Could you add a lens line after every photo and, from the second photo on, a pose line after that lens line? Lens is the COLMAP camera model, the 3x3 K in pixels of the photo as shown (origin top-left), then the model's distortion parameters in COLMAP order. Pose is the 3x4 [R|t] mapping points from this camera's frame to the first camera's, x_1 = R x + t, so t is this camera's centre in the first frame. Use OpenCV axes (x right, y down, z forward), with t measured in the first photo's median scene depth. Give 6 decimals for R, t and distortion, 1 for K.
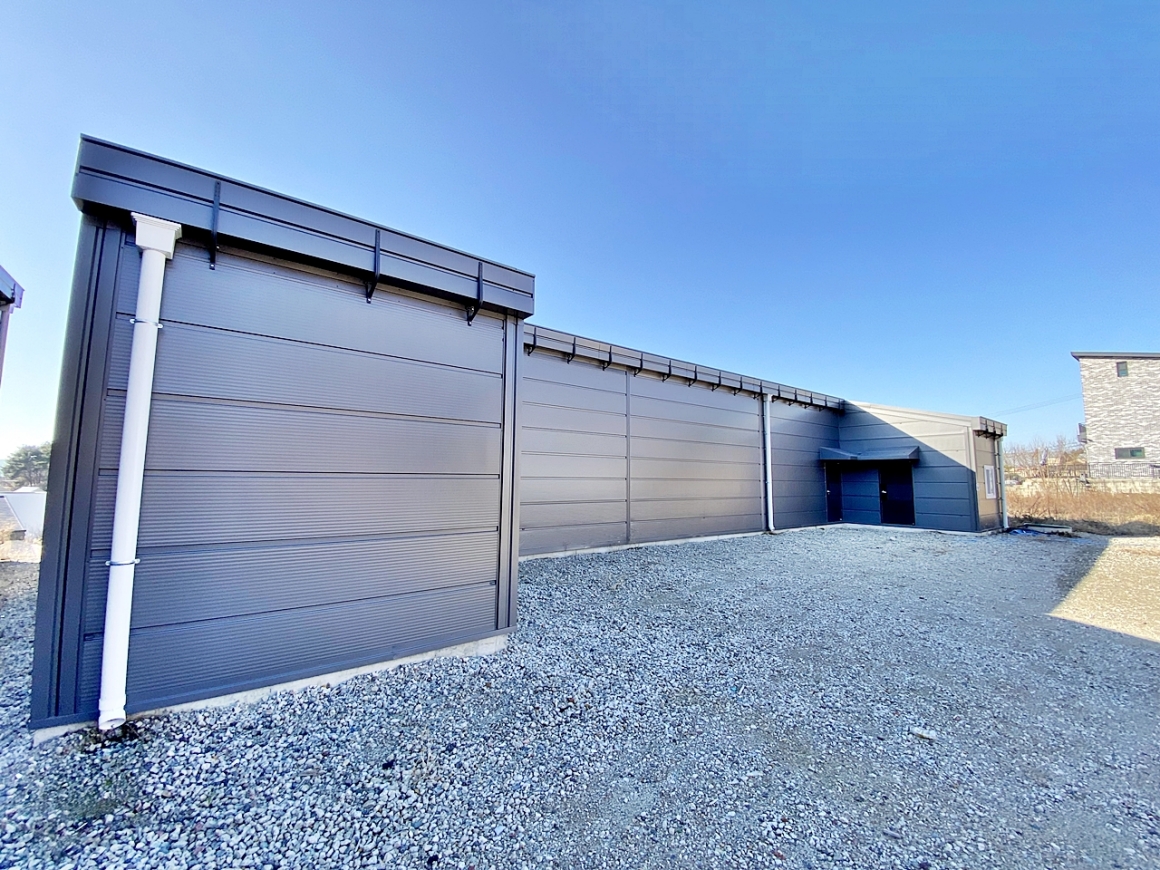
lens RADIAL K [[484.4, 0, 580.0], [0, 484.4, 435.0], [0, 0, 1]] dist [0.022134, -0.022303]
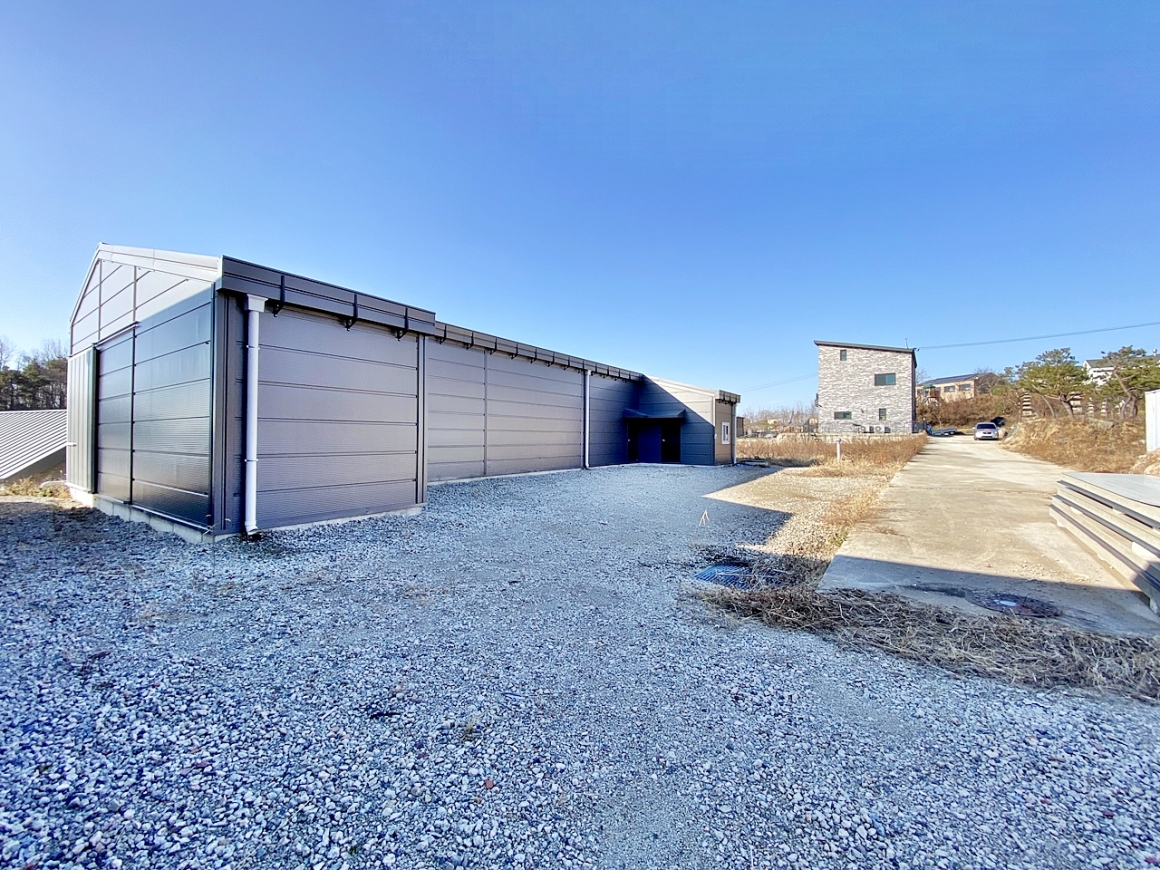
lens RADIAL K [[480.8, 0, 581.5], [0, 480.8, 433.1], [0, 0, 1]] dist [0.026671, -0.025167]
pose [[0.954812, -0.001651, 0.297206, -0.041914], [-0.022925, 0.996596, 0.079185, -0.014947], [-0.296325, -0.082420, 0.951524, -0.348614]]
